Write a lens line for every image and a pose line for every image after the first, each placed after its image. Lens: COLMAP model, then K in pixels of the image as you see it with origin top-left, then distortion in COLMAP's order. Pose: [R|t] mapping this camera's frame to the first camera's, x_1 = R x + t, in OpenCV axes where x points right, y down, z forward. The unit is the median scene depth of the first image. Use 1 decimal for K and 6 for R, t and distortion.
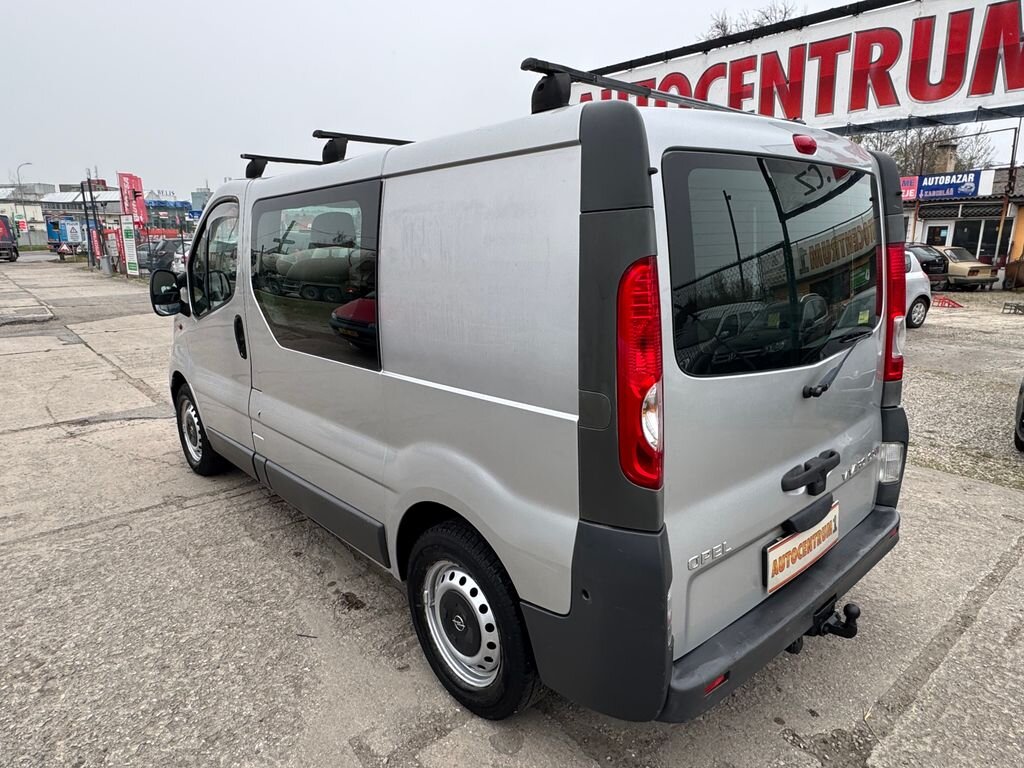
lens RADIAL K [[628.0, 0, 512.0], [0, 628.0, 384.0], [0, 0, 1]] dist [-0.002705, -0.000632]
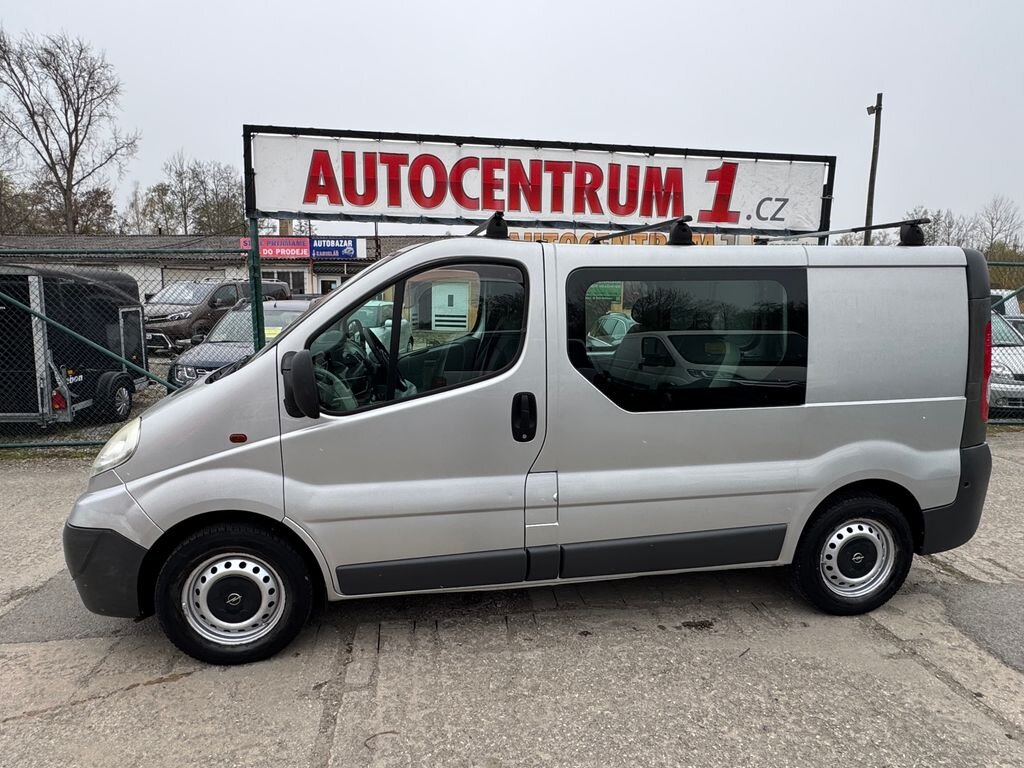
lens RADIAL K [[628.0, 0, 512.0], [0, 628.0, 384.0], [0, 0, 1]] dist [-0.002705, -0.000632]
pose [[0.541736, -0.113461, 0.832856, -0.854549], [0.175074, 0.984348, 0.020221, -0.102886], [-0.822114, 0.134858, 0.553120, 0.384737]]
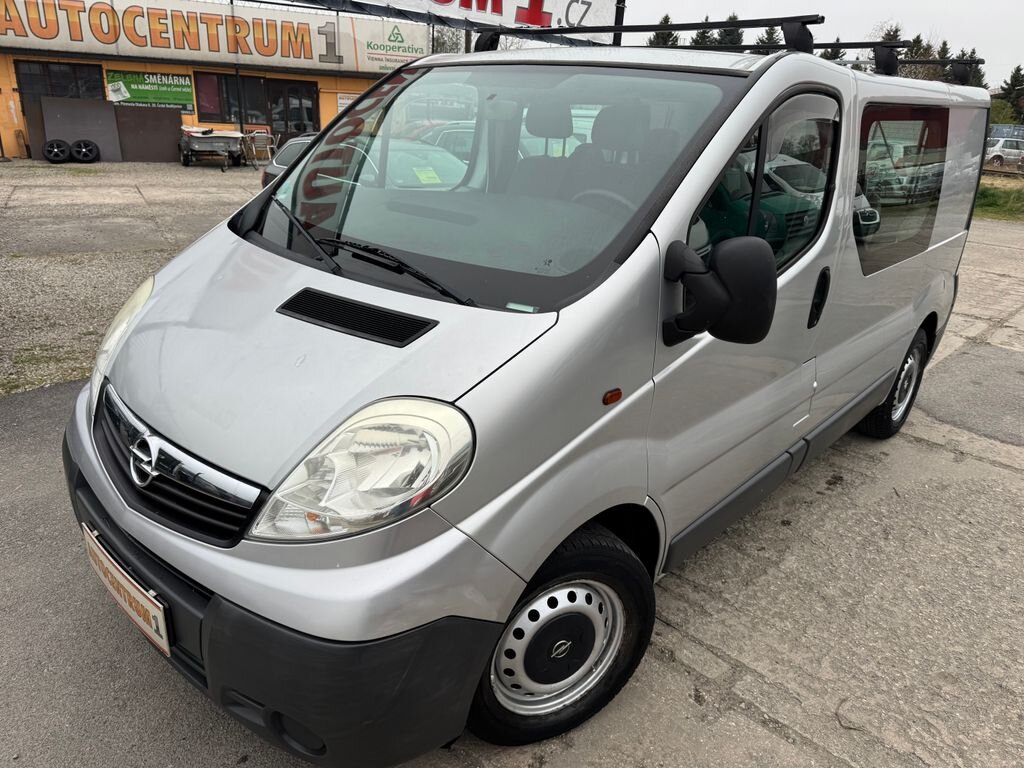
lens RADIAL K [[719.2, 0, 512.0], [0, 719.2, 384.0], [0, 0, 1]] dist [-0.000105, -0.004344]
pose [[-0.088681, -0.352864, 0.931462, -0.870634], [0.180667, 0.913937, 0.363426, -0.250512], [-0.979538, 0.200514, -0.017298, 1.006639]]
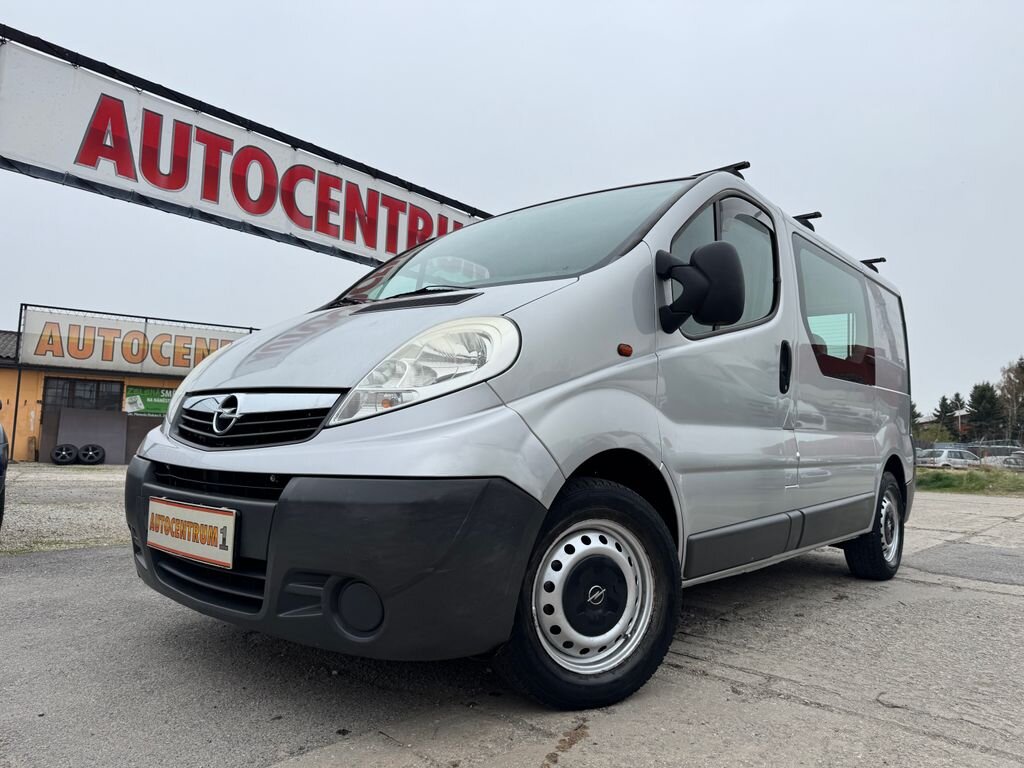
lens RADIAL K [[712.8, 0, 512.0], [0, 712.8, 384.0], [0, 0, 1]] dist [0.039318, -0.063912]
pose [[-0.117873, 0.087480, 0.989168, -0.981716], [0.191477, 0.979421, -0.063801, -0.045203], [-0.974393, 0.181882, -0.132198, 1.092916]]
